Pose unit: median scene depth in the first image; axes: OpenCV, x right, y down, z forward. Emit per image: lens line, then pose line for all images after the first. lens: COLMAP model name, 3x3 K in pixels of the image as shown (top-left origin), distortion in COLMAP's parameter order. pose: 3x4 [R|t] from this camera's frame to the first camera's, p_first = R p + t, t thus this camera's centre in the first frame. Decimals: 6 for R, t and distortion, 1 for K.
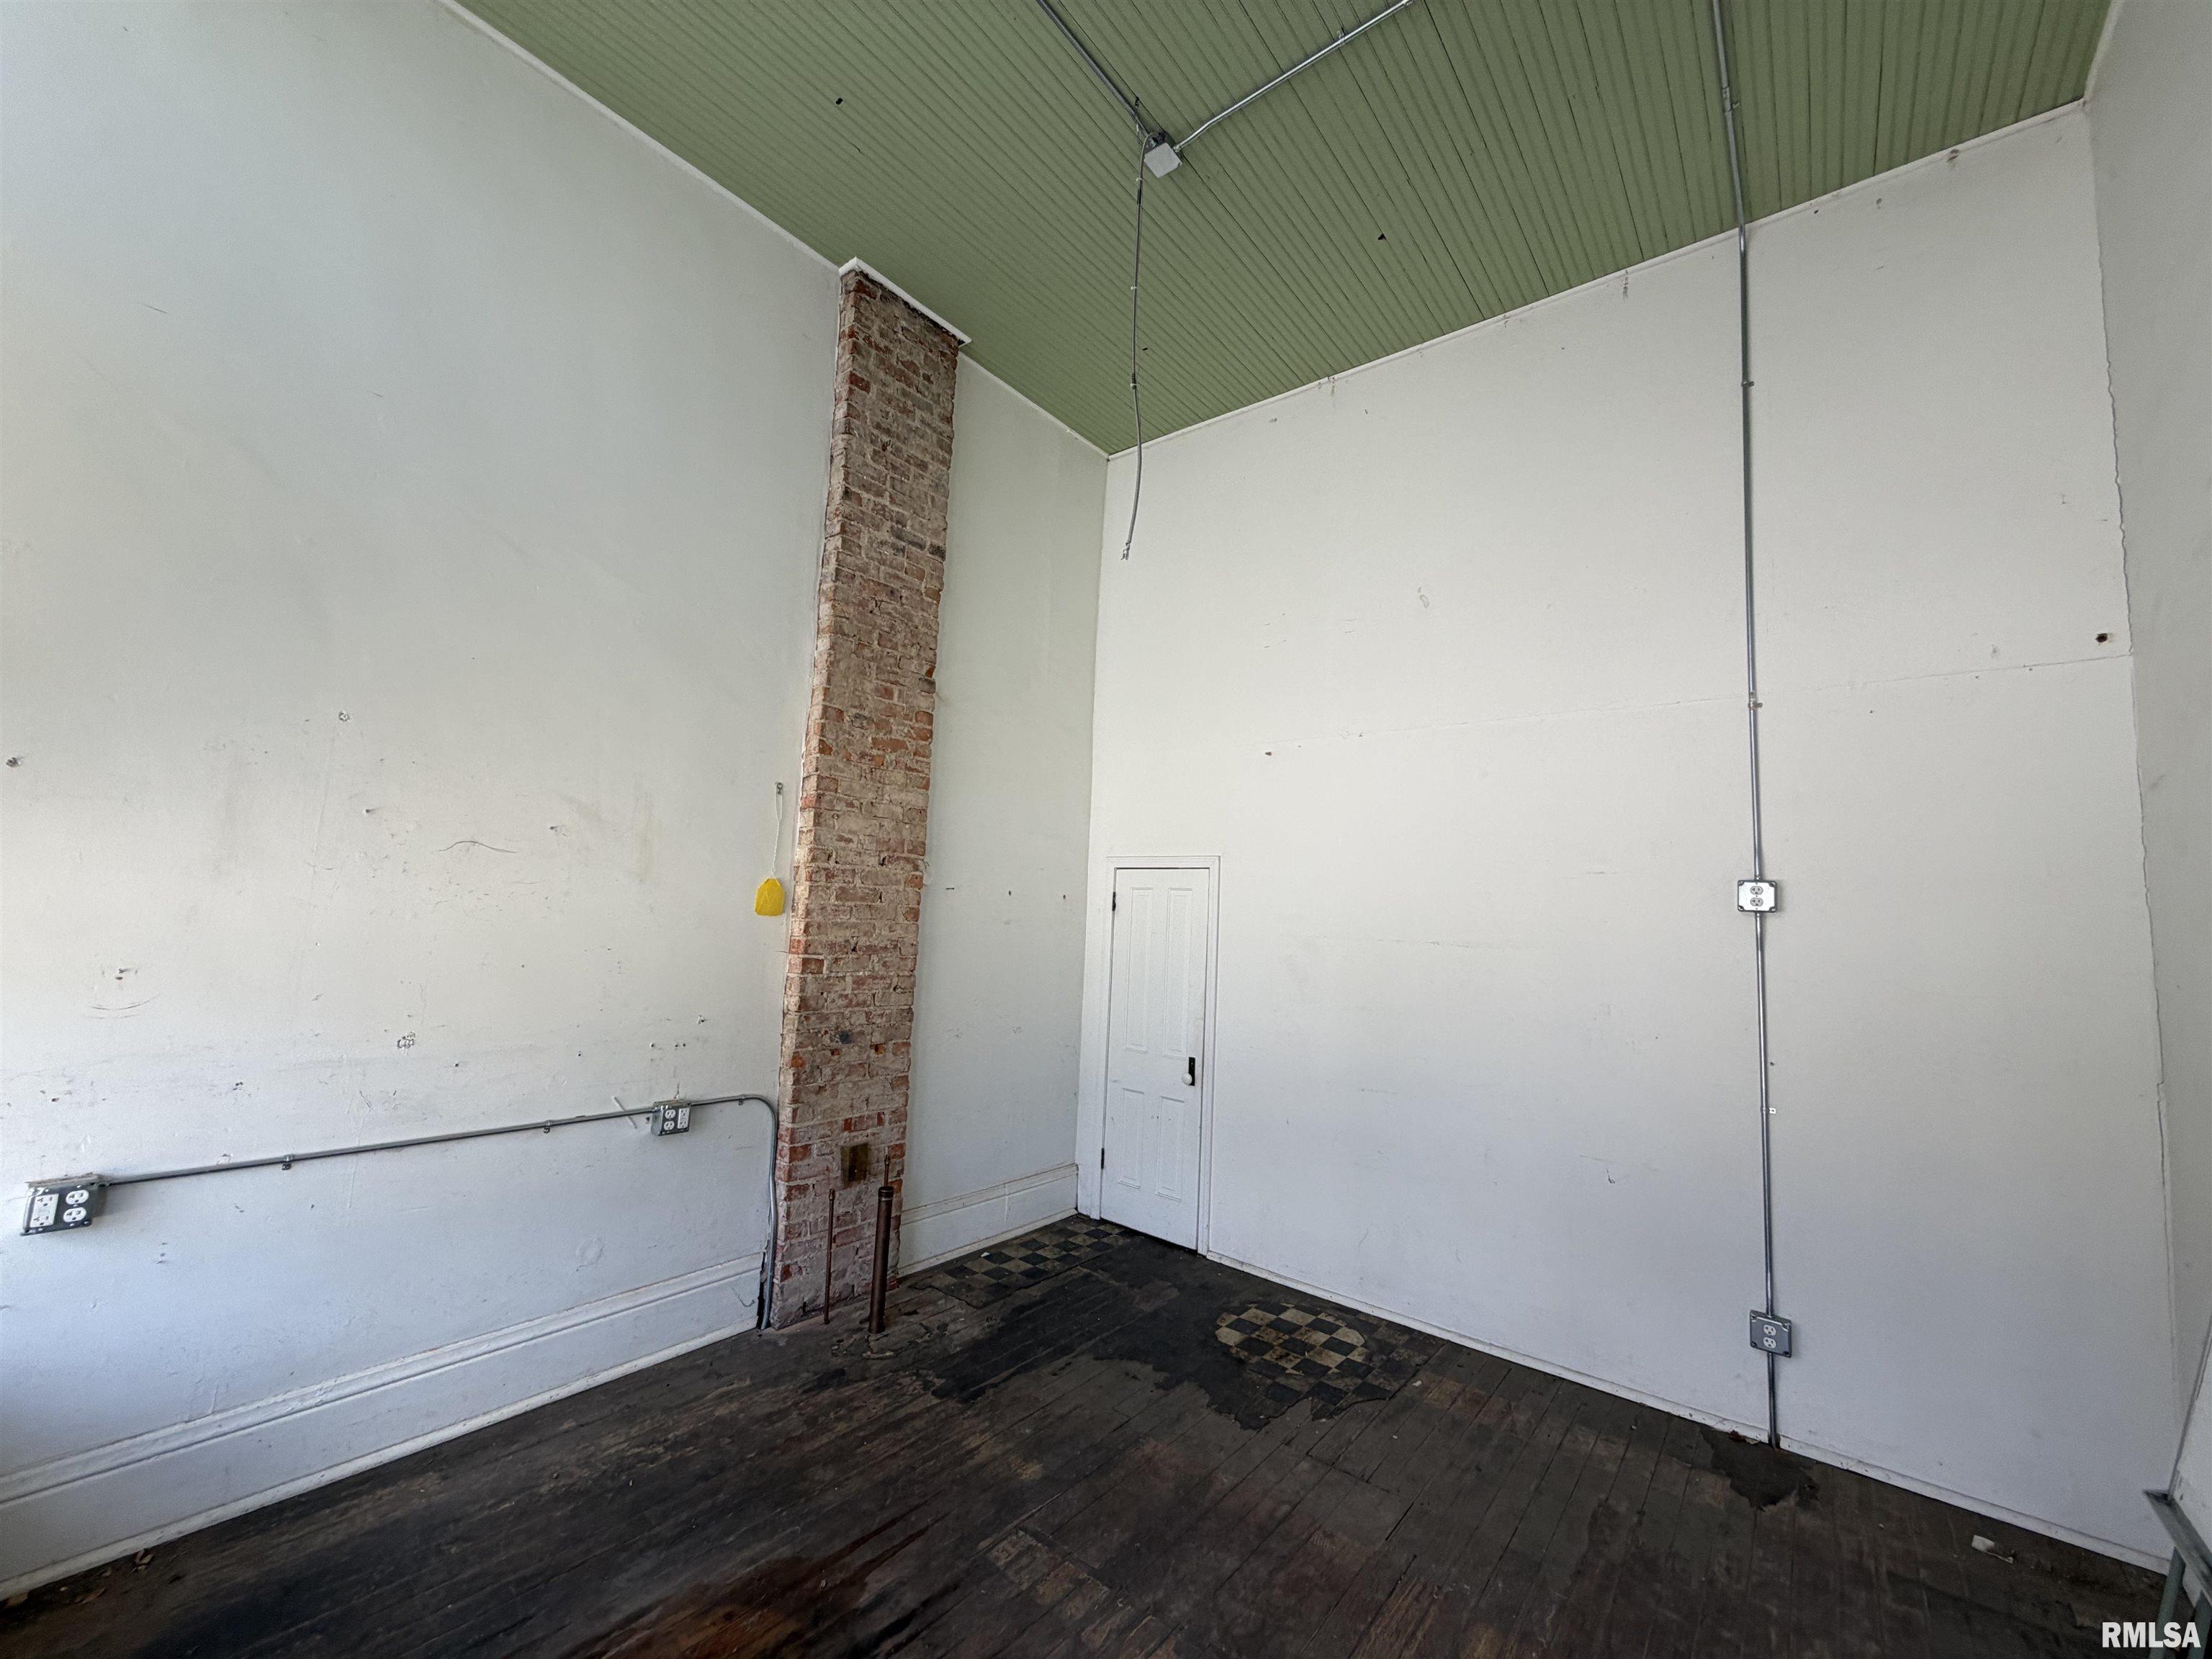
lens RADIAL K [[881.9, 0, 1106.0], [0, 881.9, 829.5], [0, 0, 1]] dist [0.000385, 0.000082]
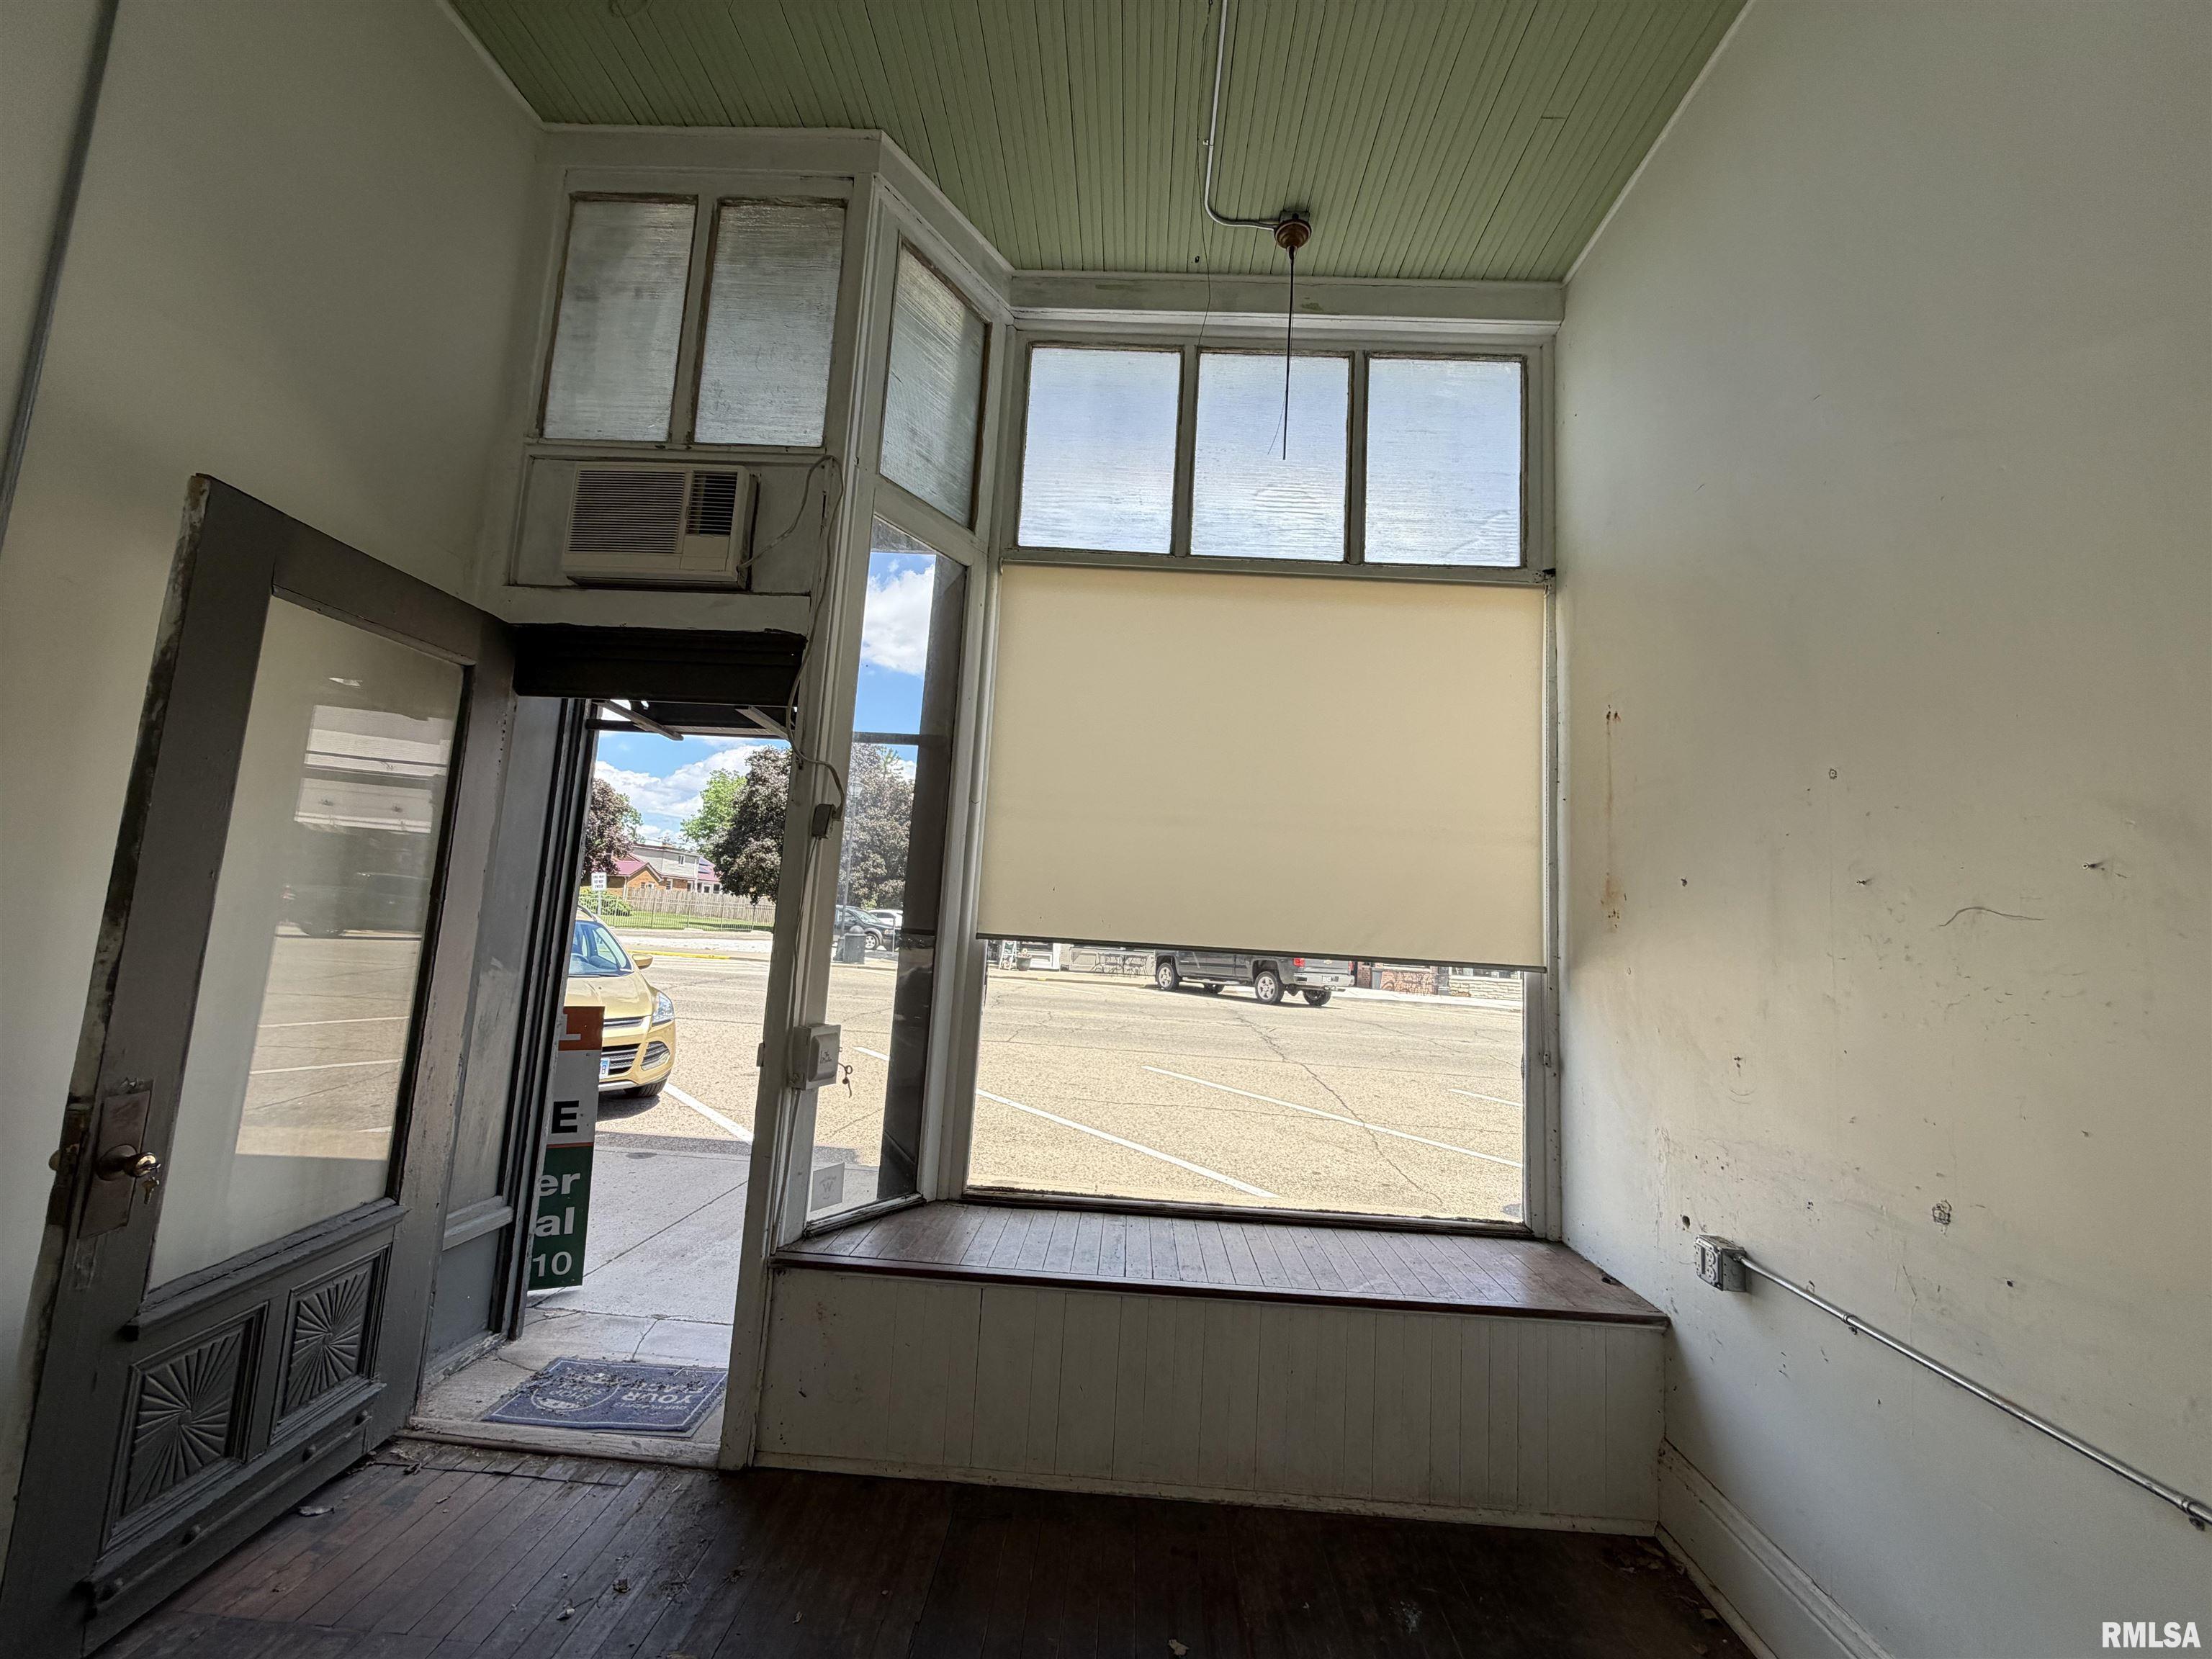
lens RADIAL K [[881.9, 0, 1106.0], [0, 881.9, 829.5], [0, 0, 1]] dist [0.000385, 0.000082]
pose [[-0.793973, -0.155745, -0.587665, 0.169639], [-0.032886, 0.976217, -0.214289, 0.133228], [0.607063, -0.150814, -0.780212, 1.319619]]
